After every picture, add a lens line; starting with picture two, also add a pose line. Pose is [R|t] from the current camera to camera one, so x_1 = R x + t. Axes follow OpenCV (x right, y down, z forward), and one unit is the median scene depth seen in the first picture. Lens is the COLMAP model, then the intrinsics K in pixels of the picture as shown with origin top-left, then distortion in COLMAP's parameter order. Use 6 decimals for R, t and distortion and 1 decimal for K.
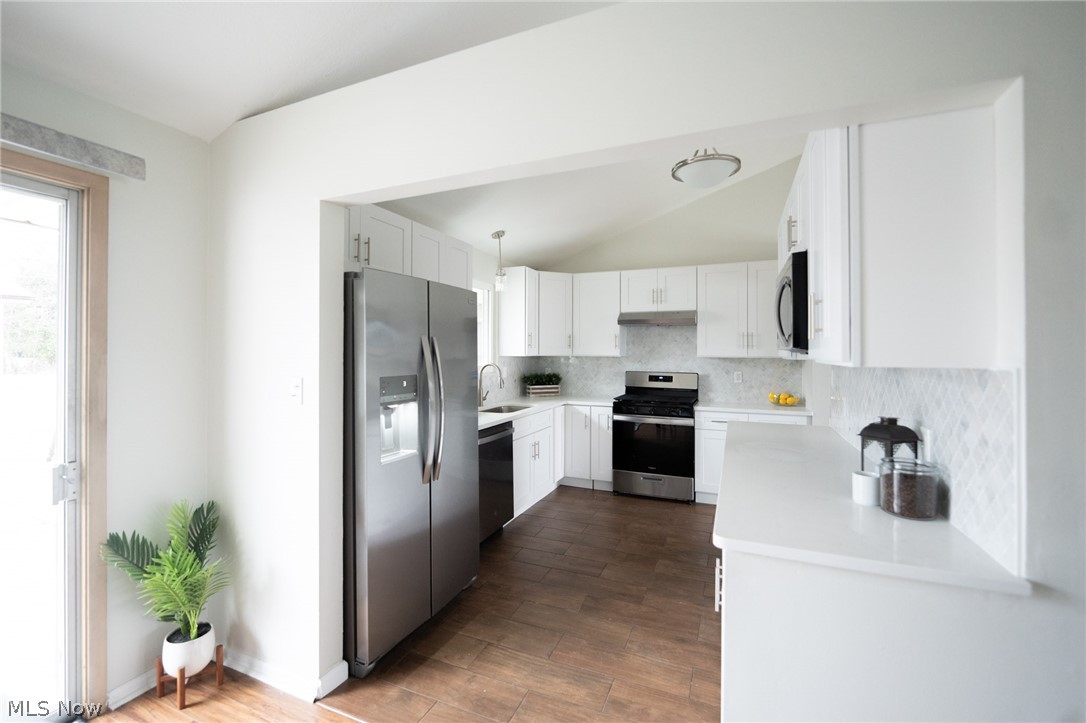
lens RADIAL K [[461.8, 0, 536.7], [0, 461.8, 350.5], [0, 0, 1]] dist [-0.011377, -0.000164]
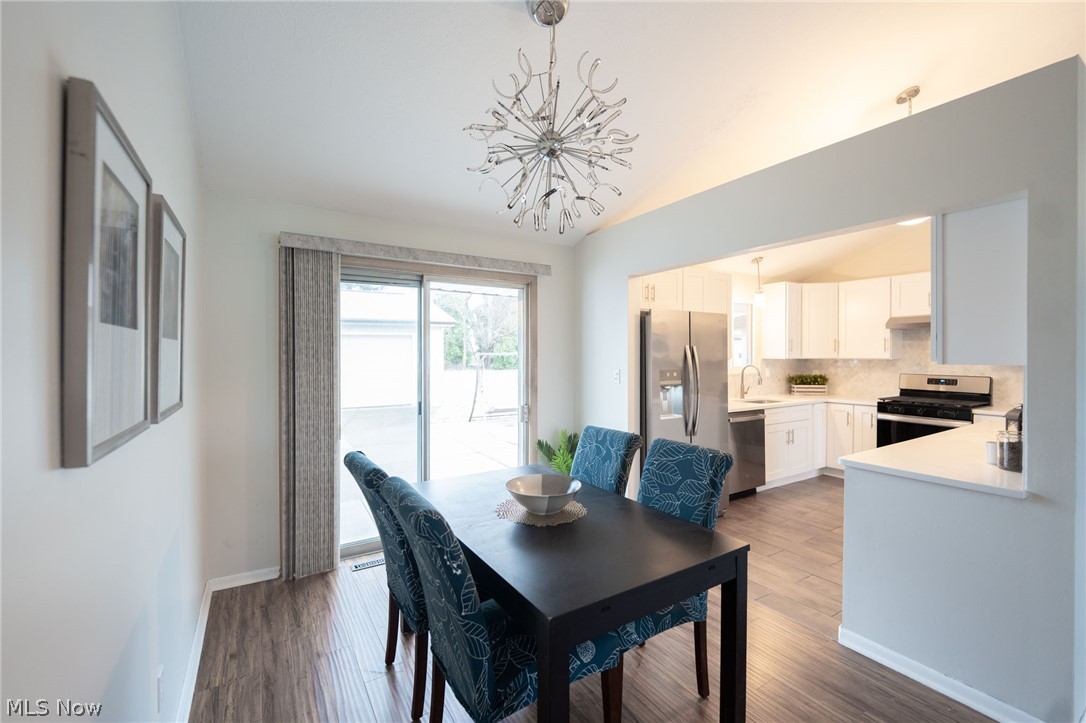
lens RADIAL K [[452.5, 0, 542.2], [0, 452.5, 356.8], [0, 0, 1]] dist [0.000588, -0.000001]
pose [[0.823506, -0.000498, -0.567307, 0.148571], [0.004479, 0.999974, 0.005624, -0.002436], [0.567290, -0.007172, 0.823487, -0.371314]]
